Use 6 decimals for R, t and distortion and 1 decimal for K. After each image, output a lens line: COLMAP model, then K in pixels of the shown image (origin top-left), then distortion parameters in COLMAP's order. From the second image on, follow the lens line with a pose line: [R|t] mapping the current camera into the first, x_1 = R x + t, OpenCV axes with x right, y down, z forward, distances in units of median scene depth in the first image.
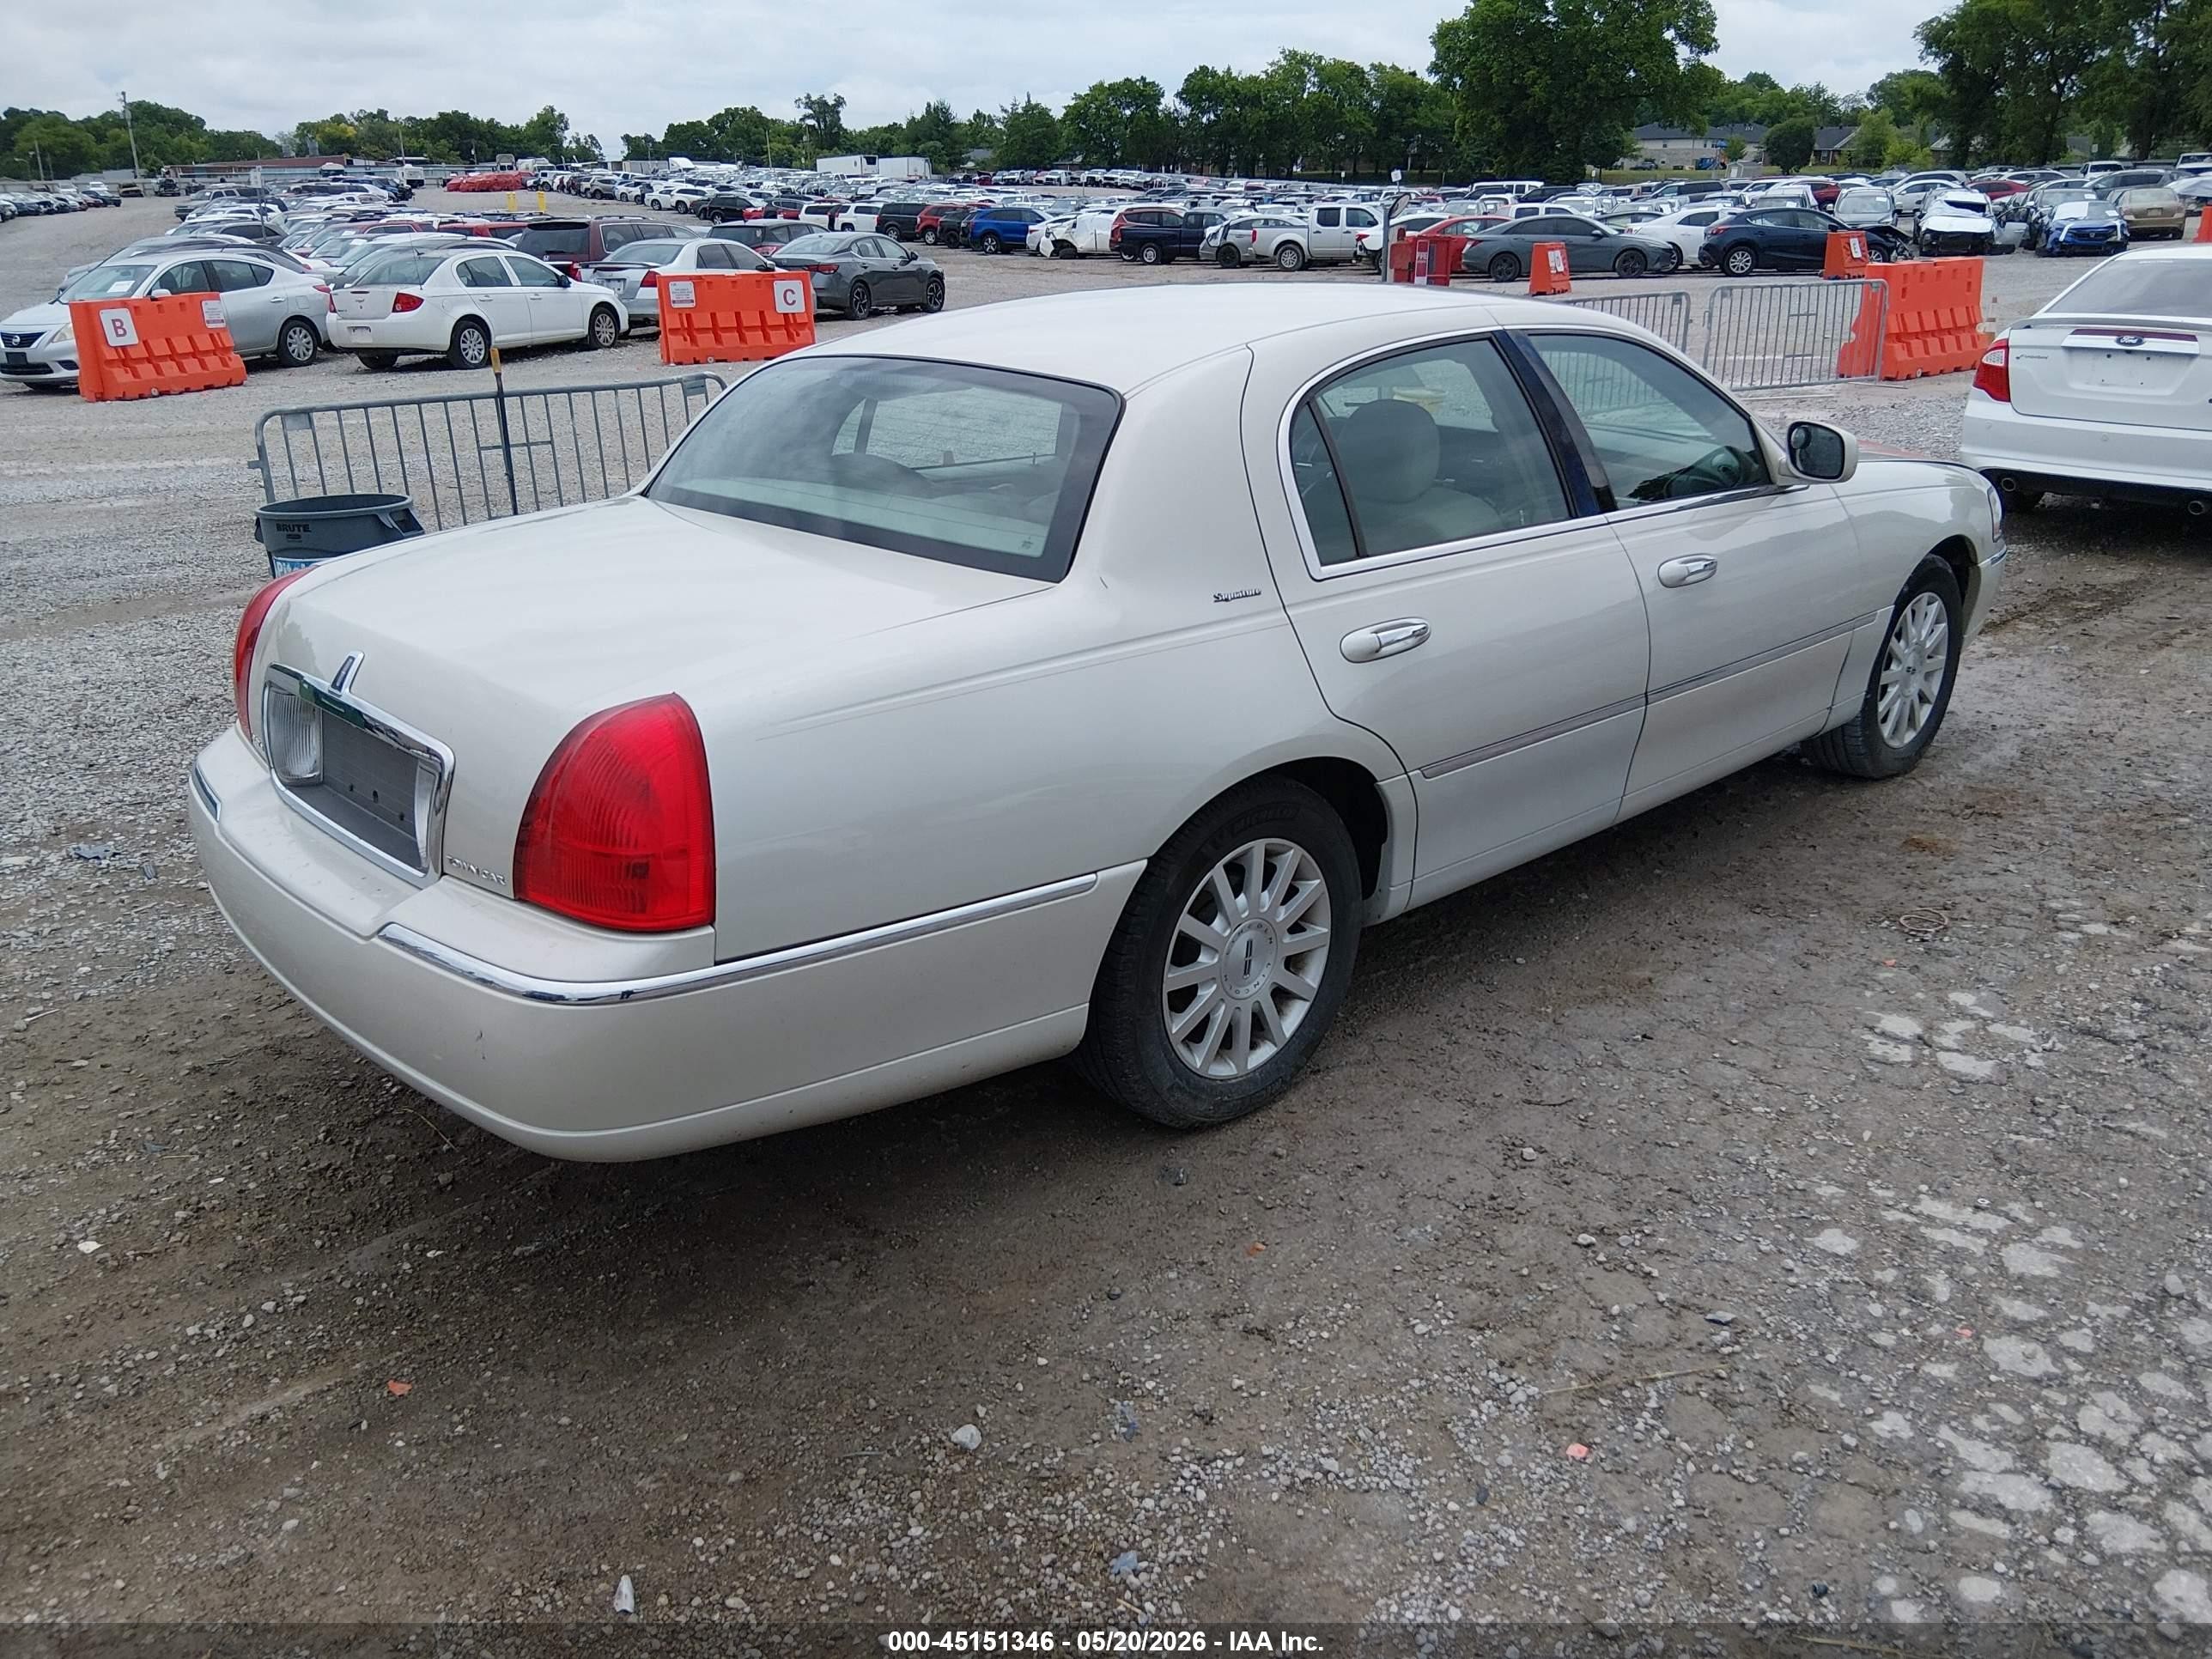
lens RADIAL K [[1658.6, 0, 1099.2], [0, 1658.6, 842.5], [0, 0, 1]] dist [0.096934, -0.178329]
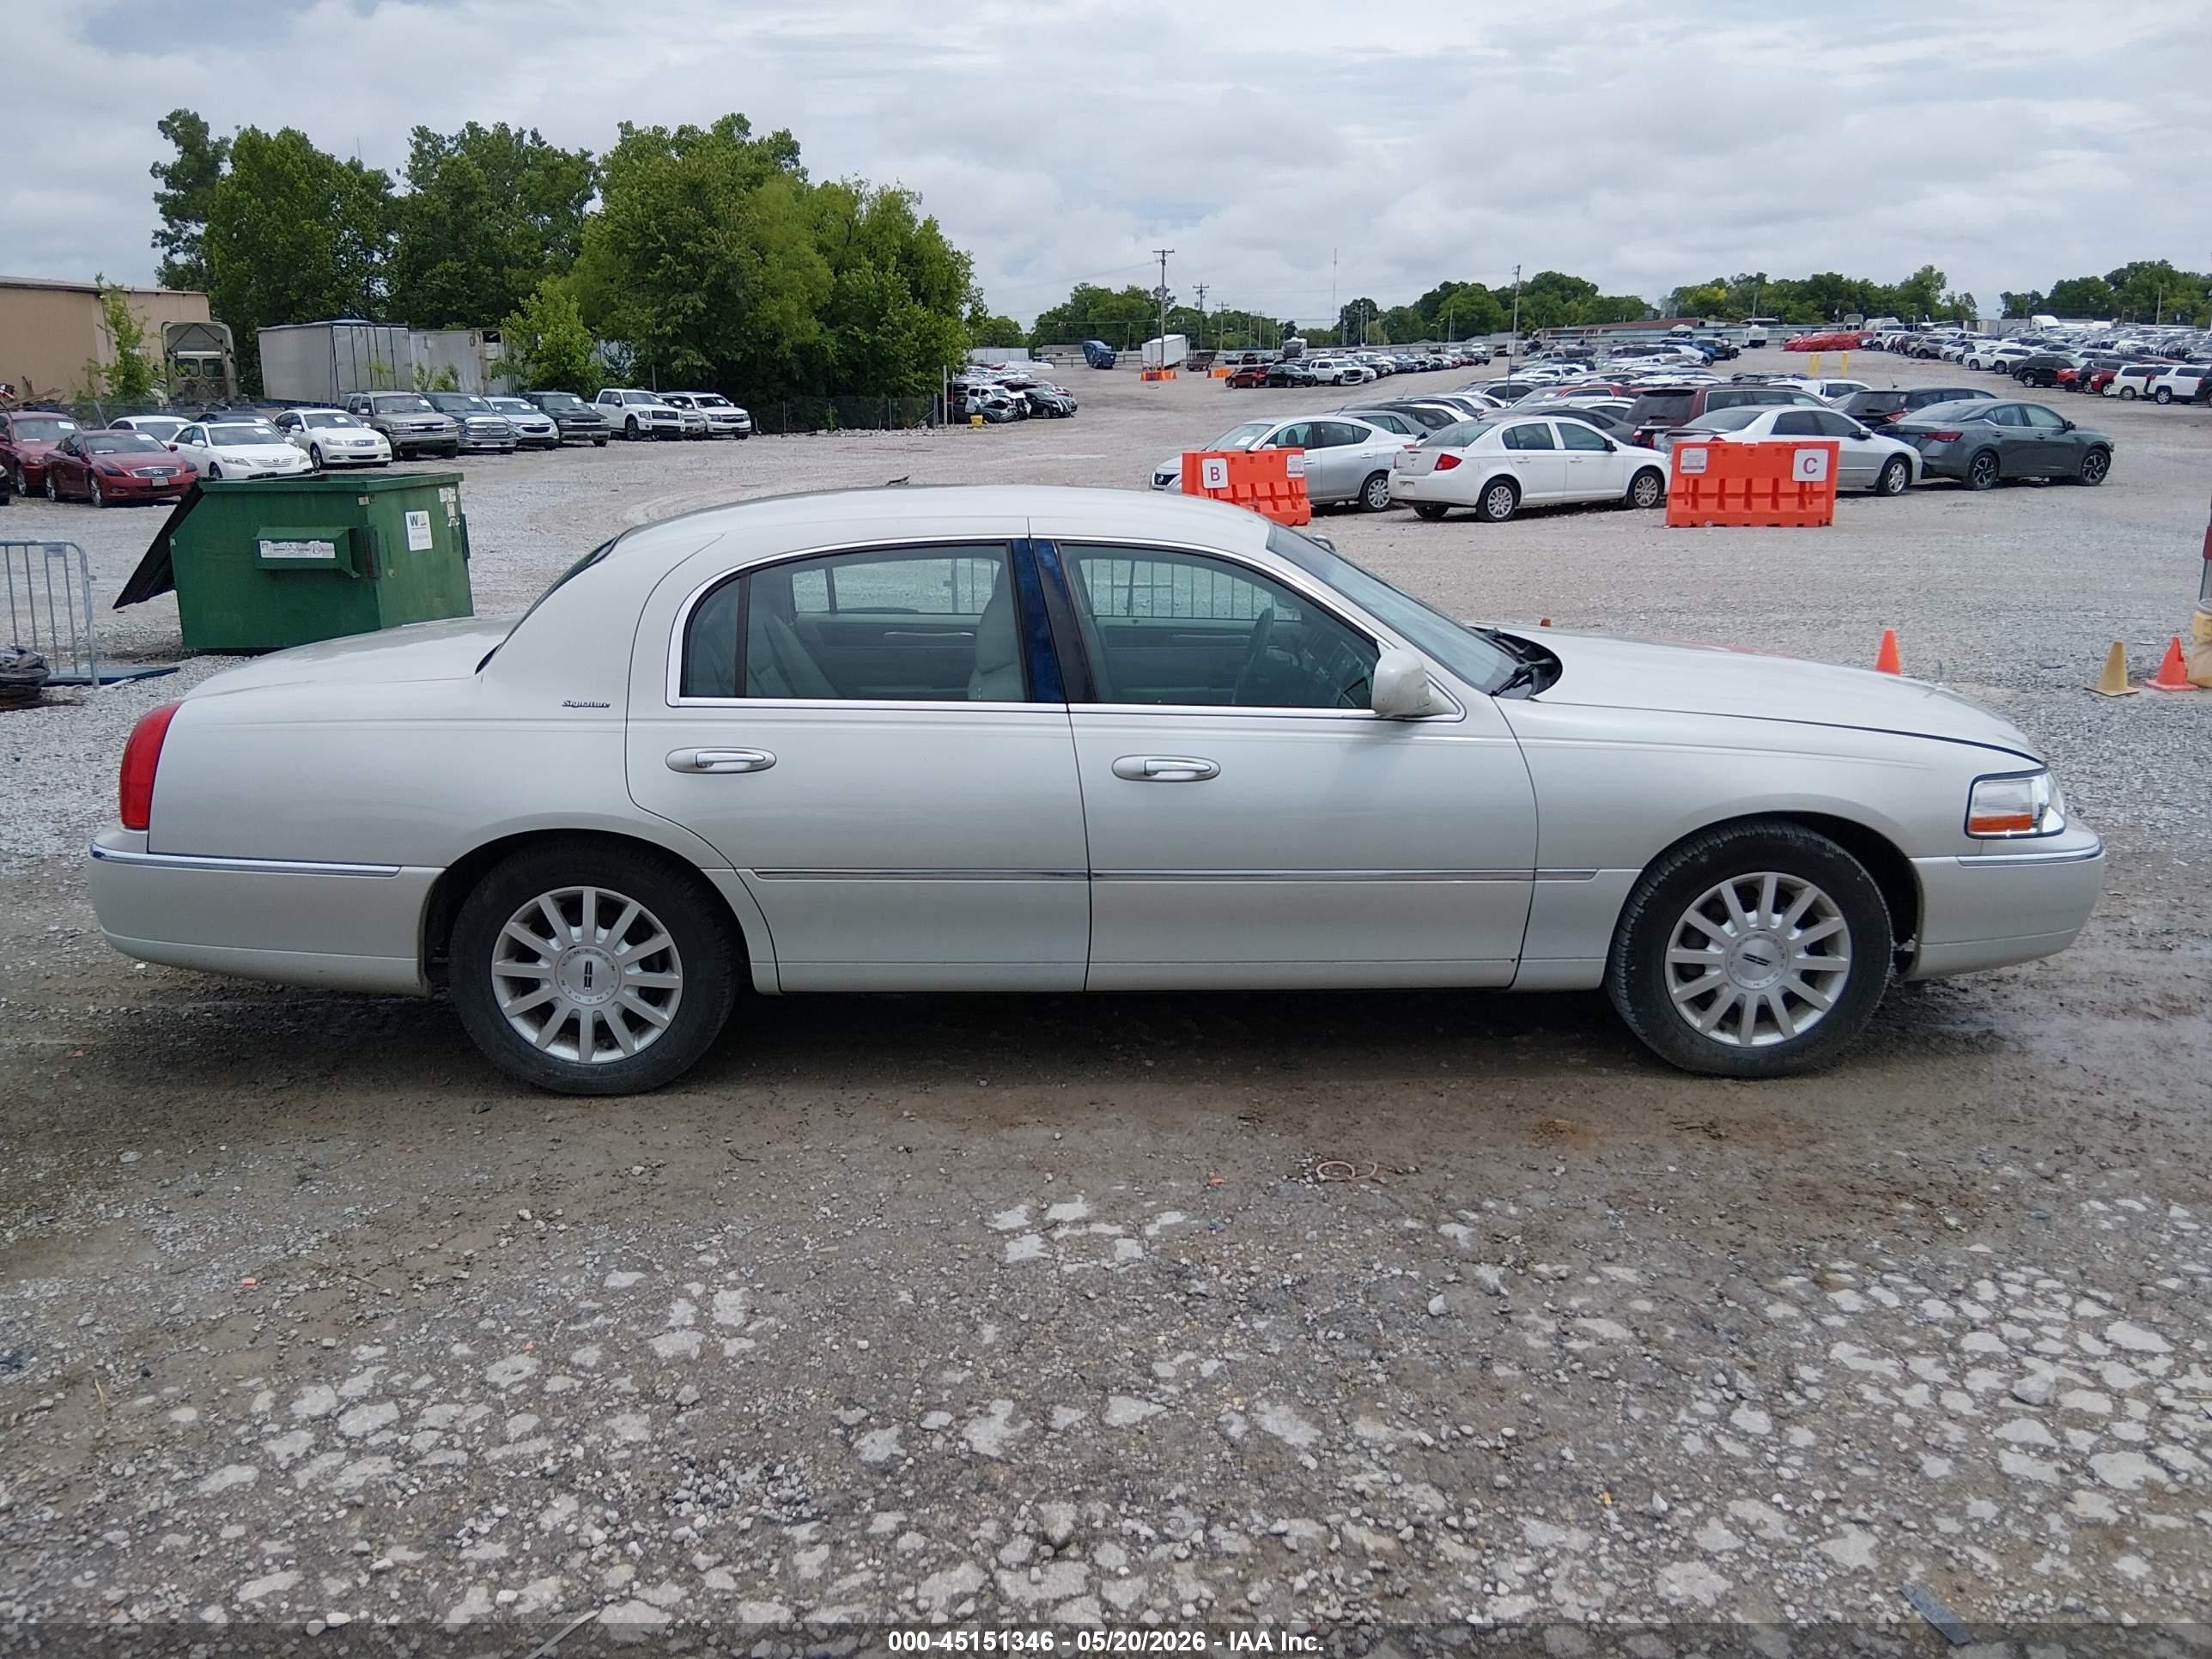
lens RADIAL K [[1658.6, 0, 1099.2], [0, 1658.6, 842.5], [0, 0, 1]] dist [0.096934, -0.178329]
pose [[0.740960, 0.180005, -0.646975, 0.203932], [-0.234148, 0.972198, 0.002329, -0.021826], [0.629407, 0.149763, 0.762507, 0.035698]]
